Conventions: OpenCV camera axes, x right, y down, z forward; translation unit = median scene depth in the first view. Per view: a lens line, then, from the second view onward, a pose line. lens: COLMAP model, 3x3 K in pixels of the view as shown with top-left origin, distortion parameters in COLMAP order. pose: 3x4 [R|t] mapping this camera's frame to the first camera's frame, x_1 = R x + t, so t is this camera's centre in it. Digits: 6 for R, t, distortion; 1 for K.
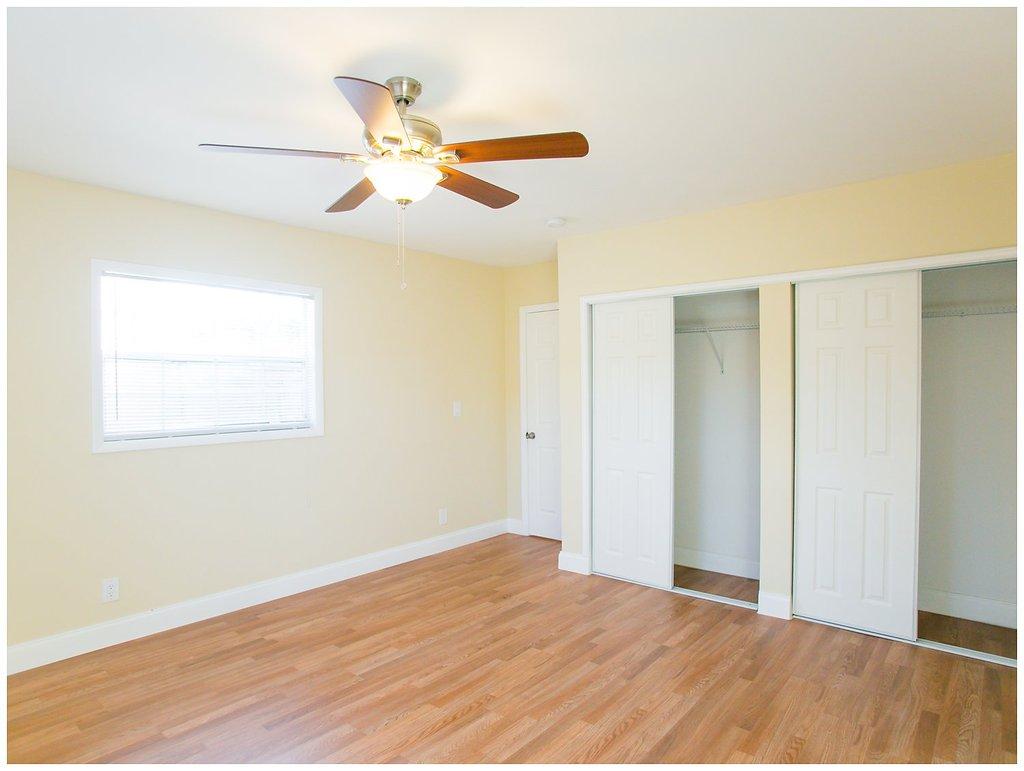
lens RADIAL K [[596.5, 0, 512.9], [0, 596.5, 400.8], [0, 0, 1]] dist [-0.031448, 0.001869]
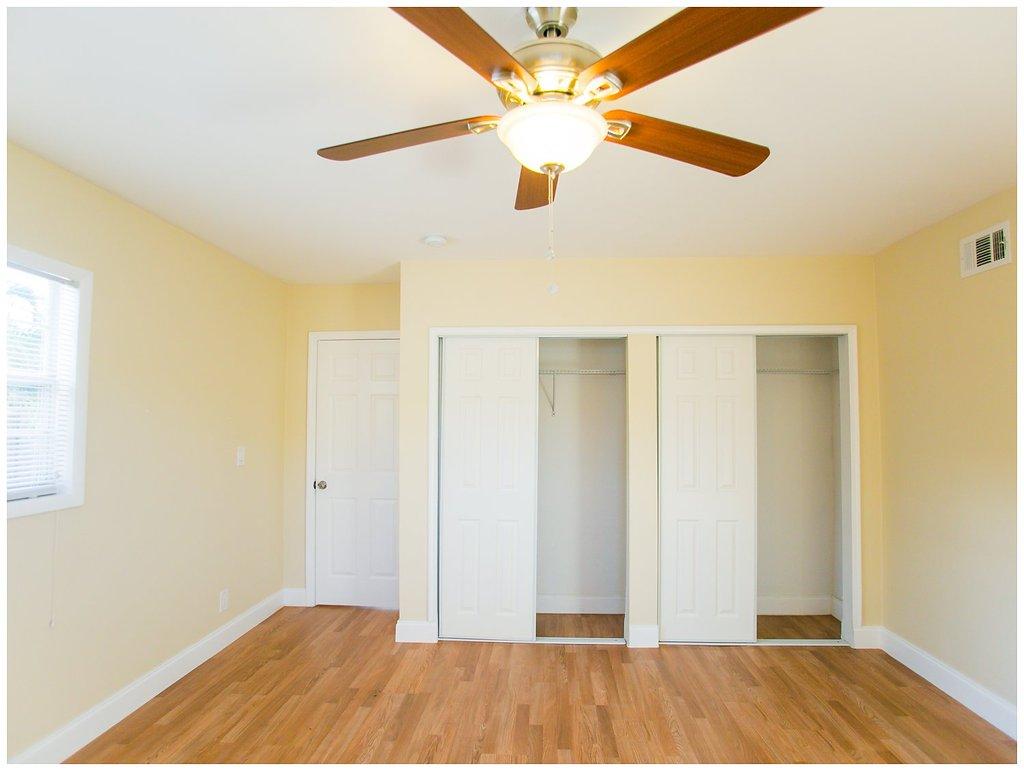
lens RADIAL K [[572.6, 0, 512.0], [0, 572.6, 385.5], [0, 0, 1]] dist [-0.074788, 0.044568]
pose [[0.807979, 0.049257, 0.587148, -0.319118], [0.008413, 0.995434, -0.095086, -0.004255], [-0.589151, 0.081767, 0.803875, 0.262819]]
